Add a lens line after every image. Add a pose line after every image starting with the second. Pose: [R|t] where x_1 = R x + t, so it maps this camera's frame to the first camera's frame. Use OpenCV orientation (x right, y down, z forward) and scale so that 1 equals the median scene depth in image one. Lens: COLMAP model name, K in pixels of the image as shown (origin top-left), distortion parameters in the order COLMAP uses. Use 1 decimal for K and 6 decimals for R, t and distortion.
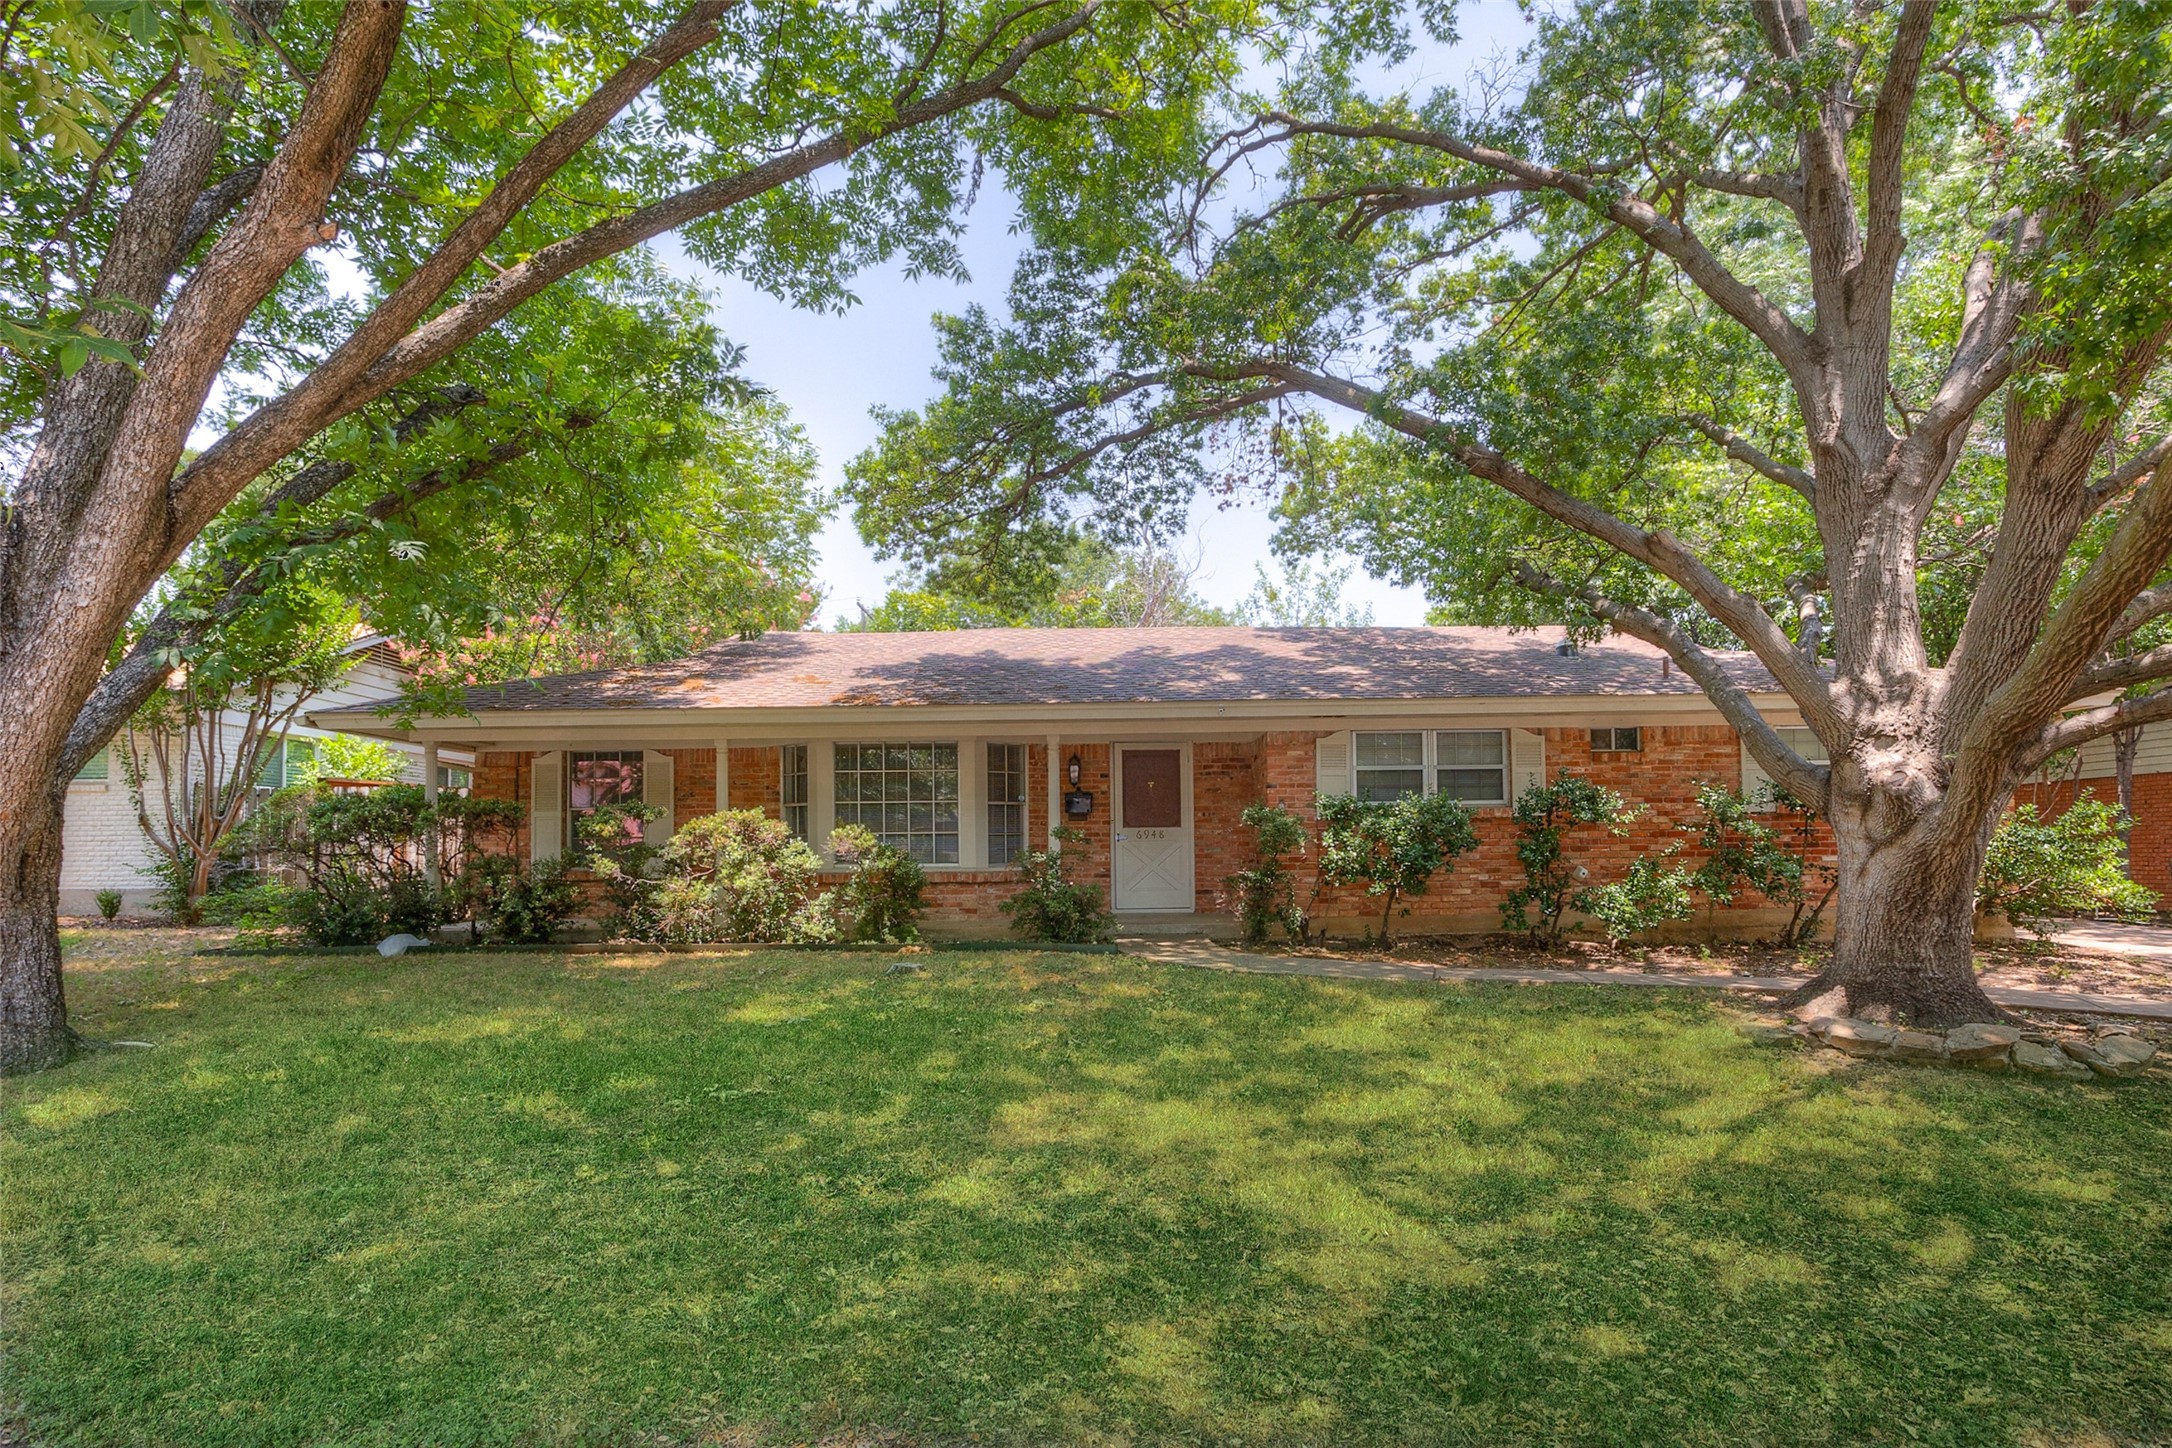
lens RADIAL K [[1082.0, 0, 1124.9], [0, 1082.0, 699.6], [0, 0, 1]] dist [0.004566, 0.001525]
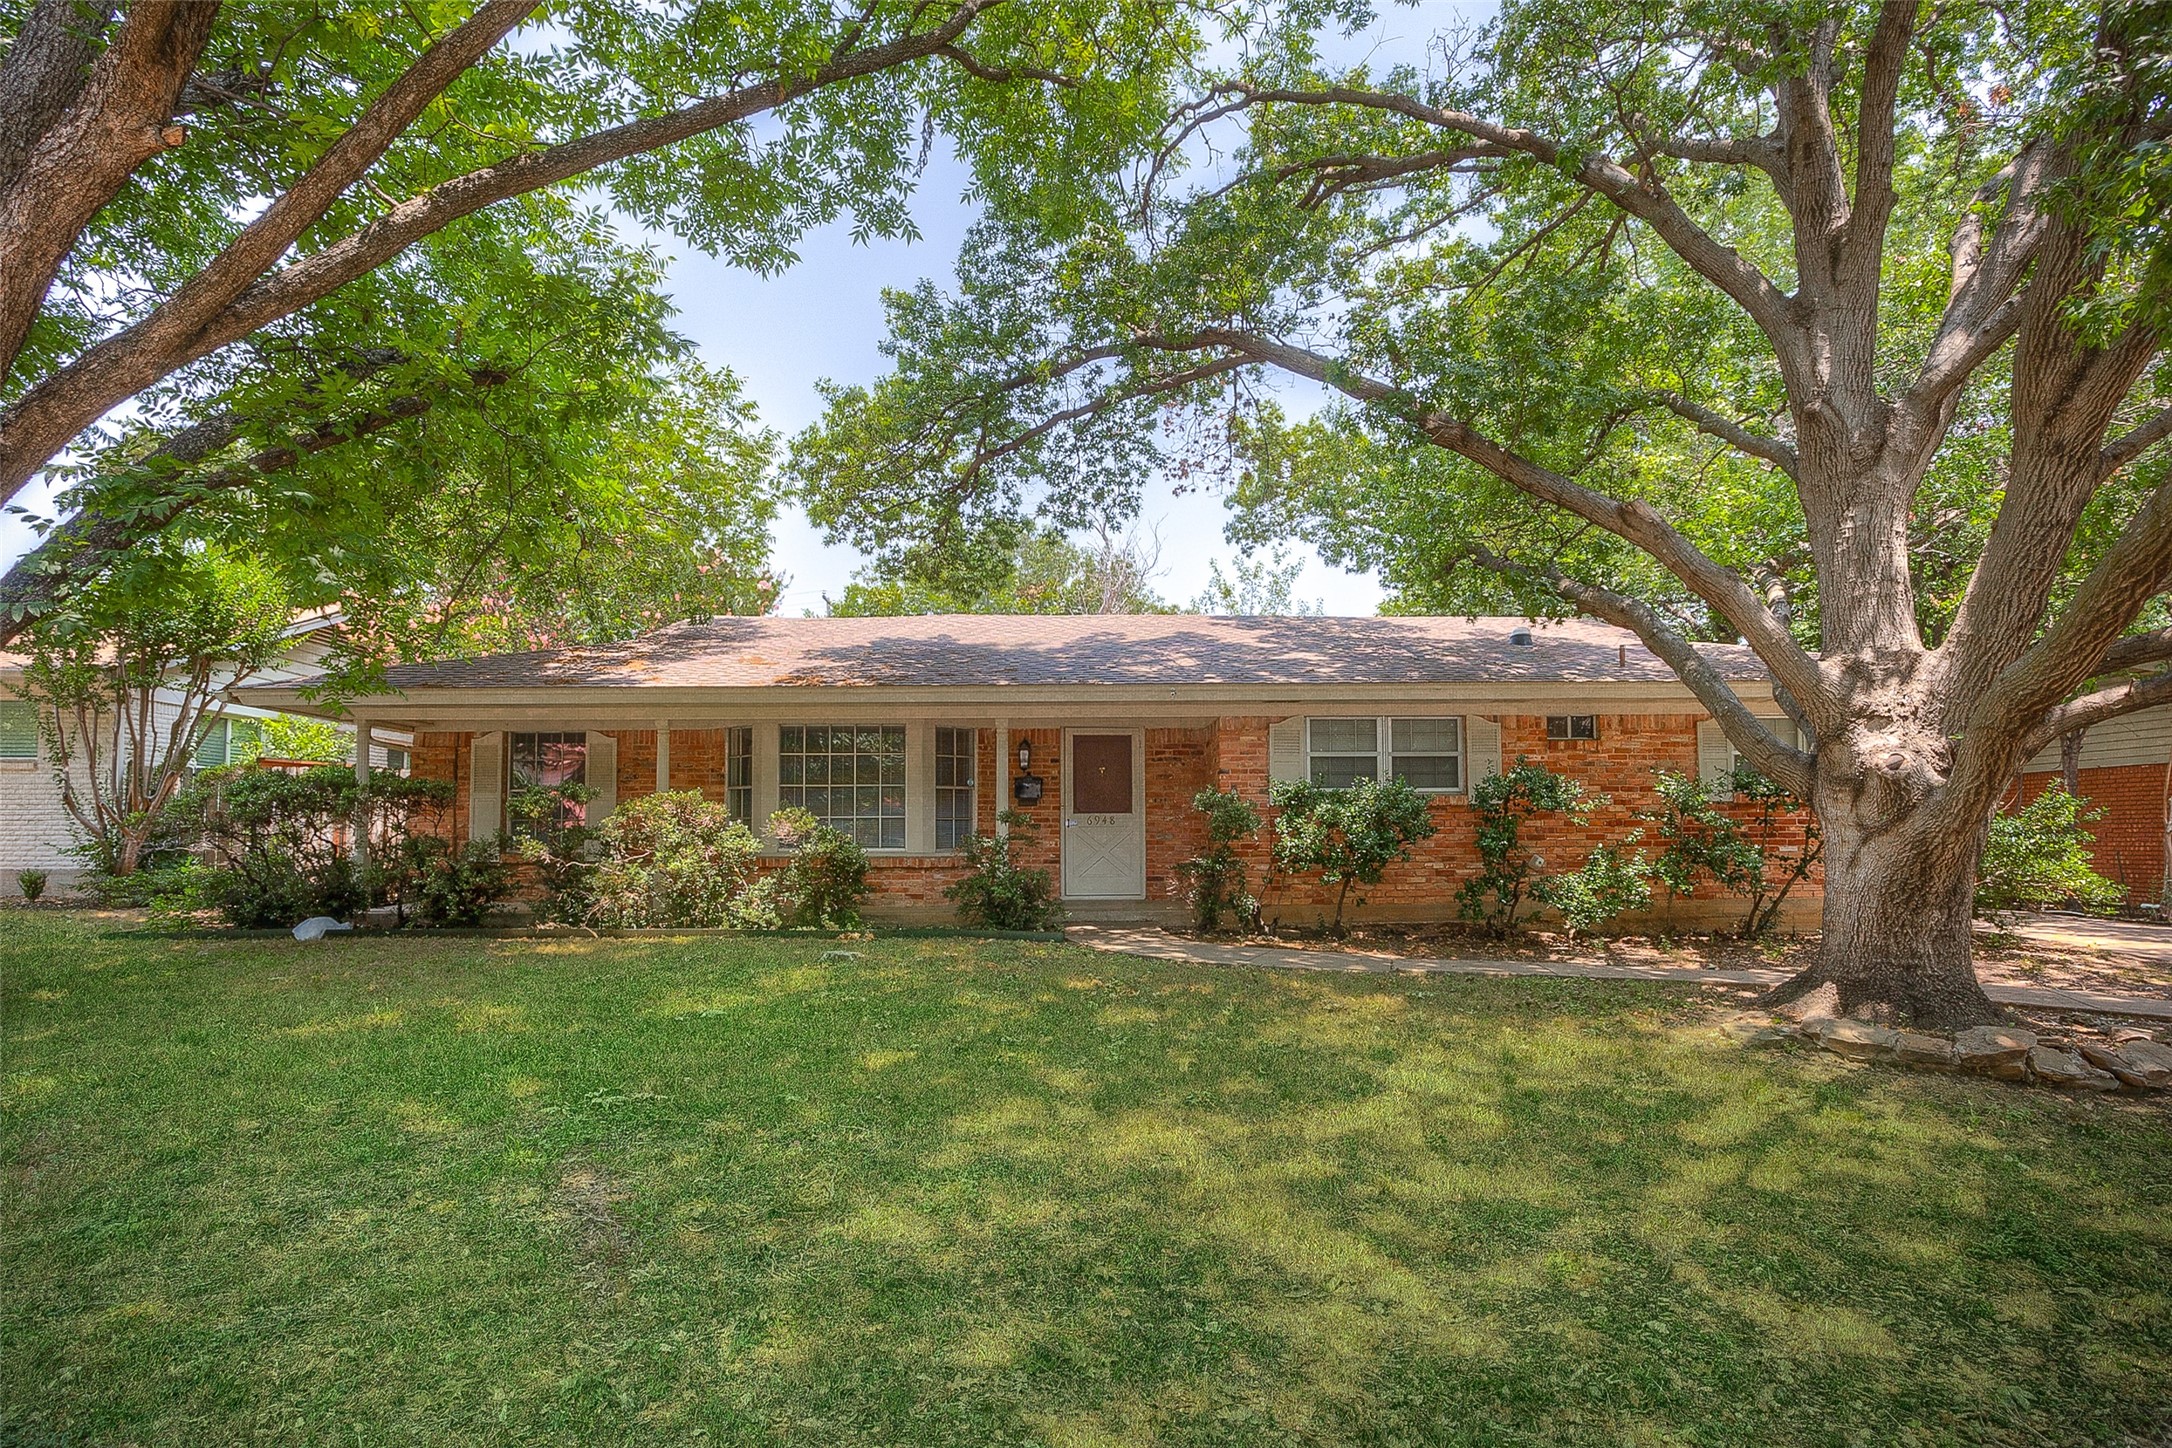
lens RADIAL K [[1045.8, 0, 1081.0], [0, 1045.8, 698.5], [0, 0, 1]] dist [-0.004596, 0.012229]
pose [[0.999981, 0.005713, -0.002196, 0.007664], [-0.005702, 0.999973, 0.004741, 0.009847], [0.002223, -0.004728, 0.999986, 0.052213]]
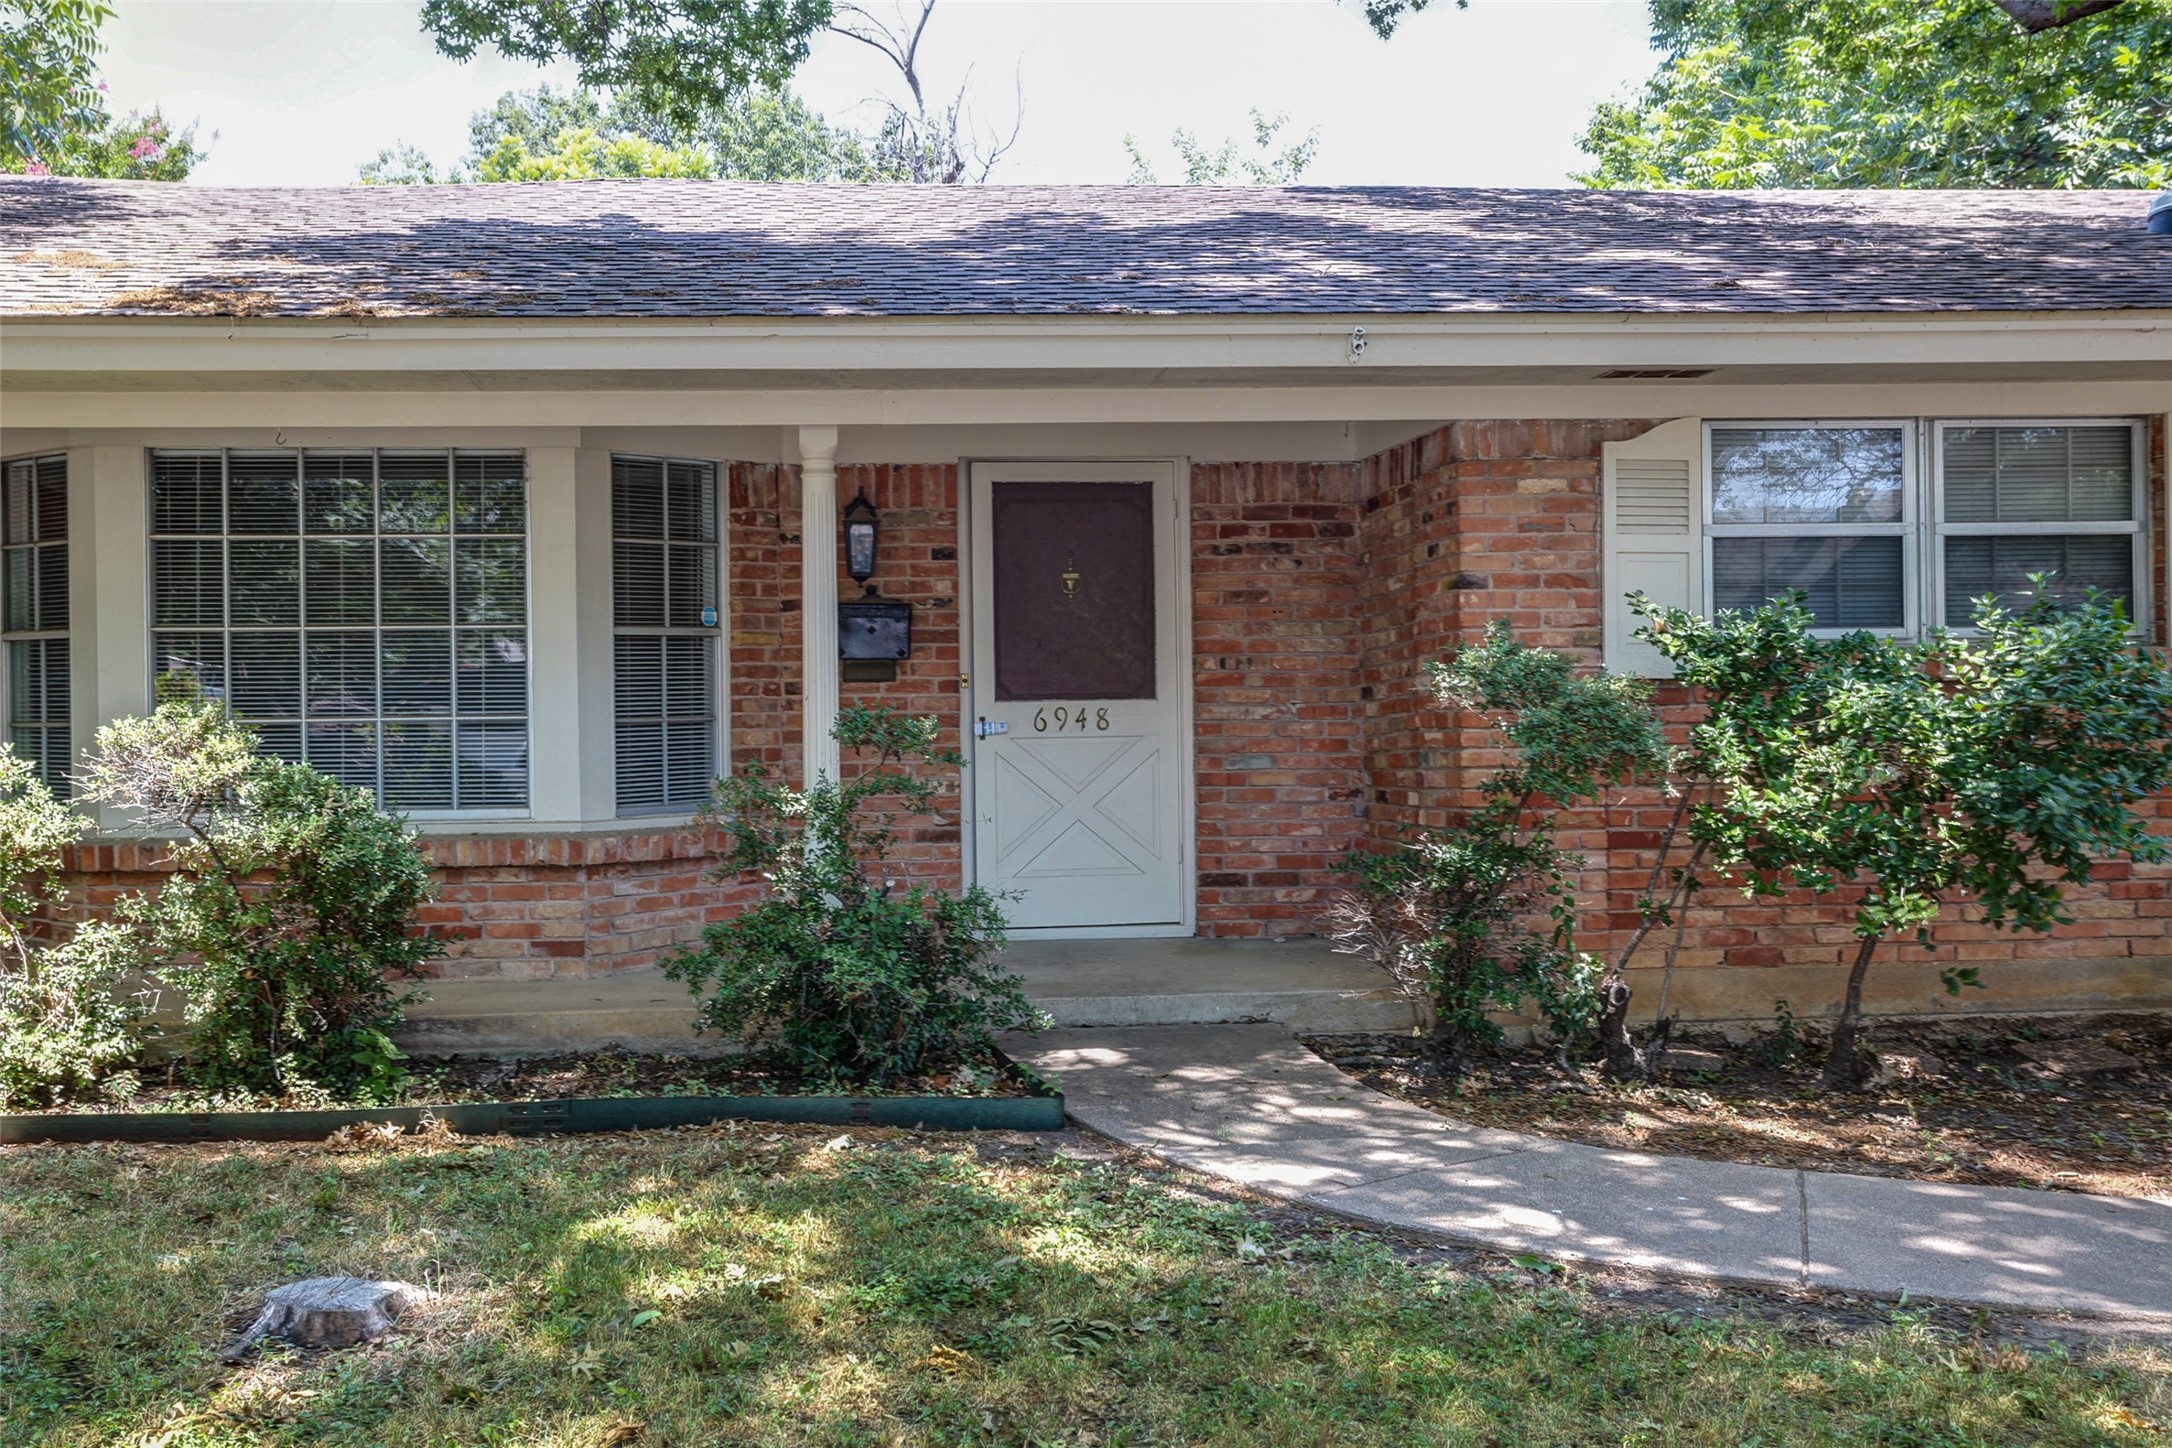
lens RADIAL K [[2044.6, 0, 927.0], [0, 2044.6, 553.4], [0, 0, 1]] dist [0.013712, 0.006878]
pose [[0.998684, 0.001071, 0.051275, -0.071813], [-0.004175, 0.998161, 0.060477, 0.035691], [-0.051116, -0.060611, 0.996852, 0.406633]]
